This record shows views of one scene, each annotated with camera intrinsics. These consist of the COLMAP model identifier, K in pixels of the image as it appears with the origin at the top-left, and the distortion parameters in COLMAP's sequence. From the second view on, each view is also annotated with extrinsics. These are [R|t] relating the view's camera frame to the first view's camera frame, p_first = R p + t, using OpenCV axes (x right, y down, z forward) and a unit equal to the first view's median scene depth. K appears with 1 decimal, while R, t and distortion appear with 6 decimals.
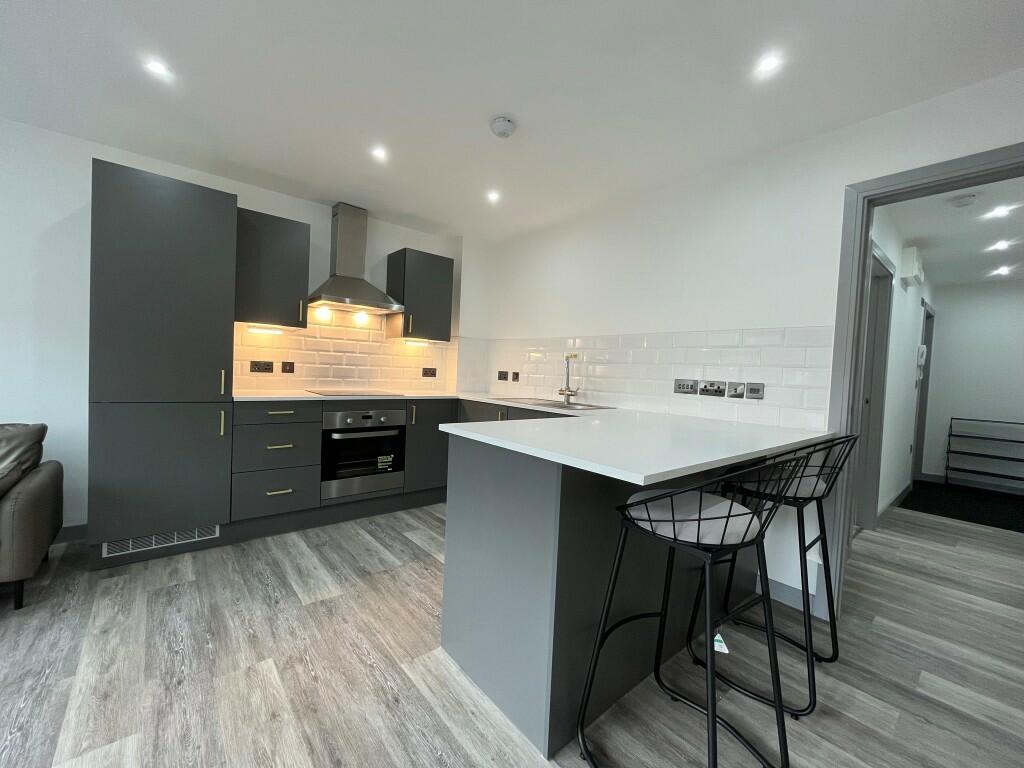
lens RADIAL K [[416.5, 0, 507.5], [0, 416.5, 381.4], [0, 0, 1]] dist [0.001318, -0.000227]
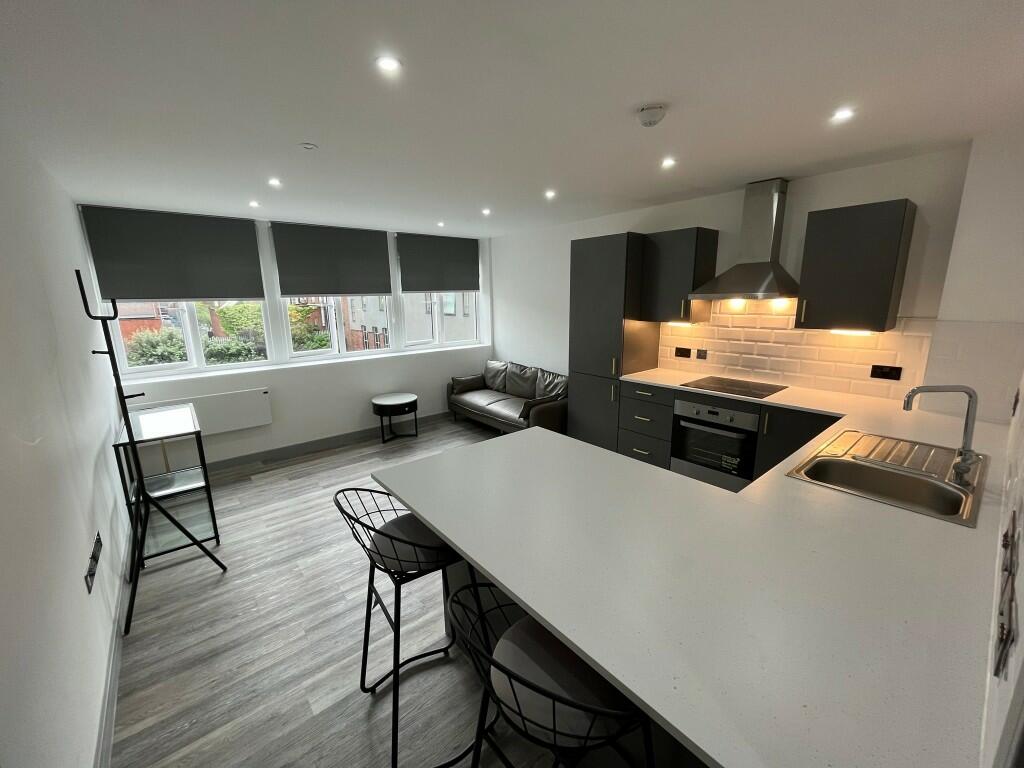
lens RADIAL K [[416.5, 0, 507.1], [0, 416.5, 383.7], [0, 0, 1]] dist [0.001318, -0.000227]
pose [[-0.003011, 0.161943, -0.986796, 1.131813], [-0.009658, 0.986749, 0.161965, -0.249069], [0.999949, 0.010018, -0.001407, 0.884886]]
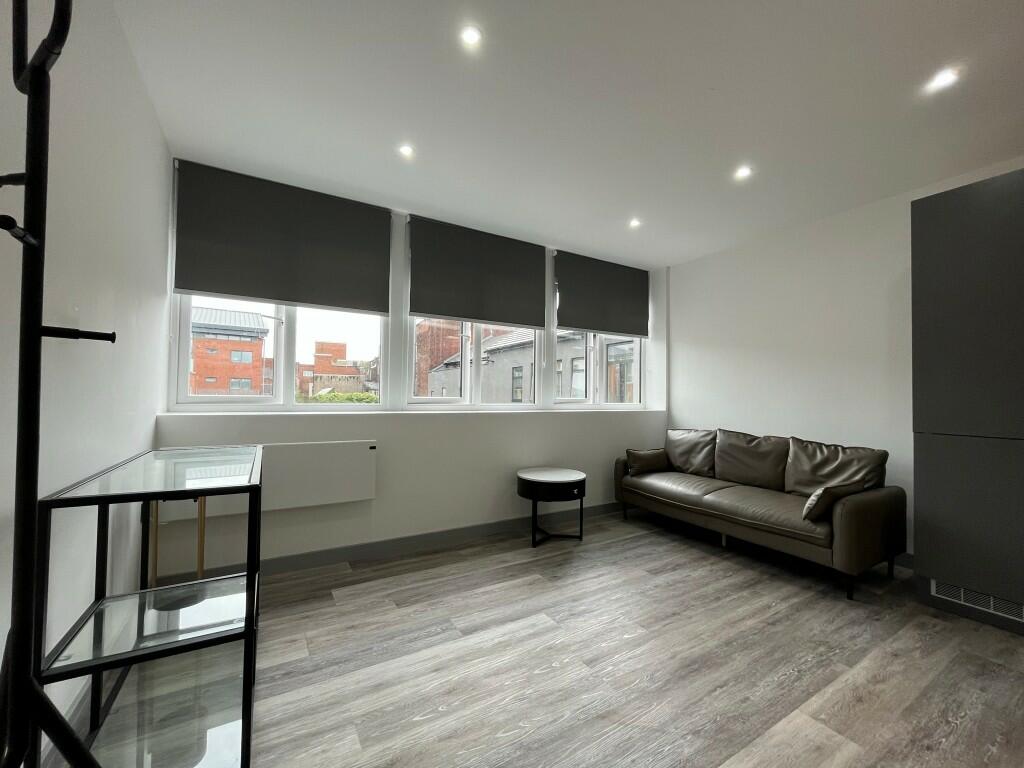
lens RADIAL K [[416.5, 0, 510.7], [0, 416.5, 381.6], [0, 0, 1]] dist [0.001318, -0.000227]
pose [[-0.150664, -0.080291, -0.985319, 0.208331], [-0.046383, 0.996173, -0.074083, 0.057590], [0.987496, 0.034541, -0.153812, 0.204842]]
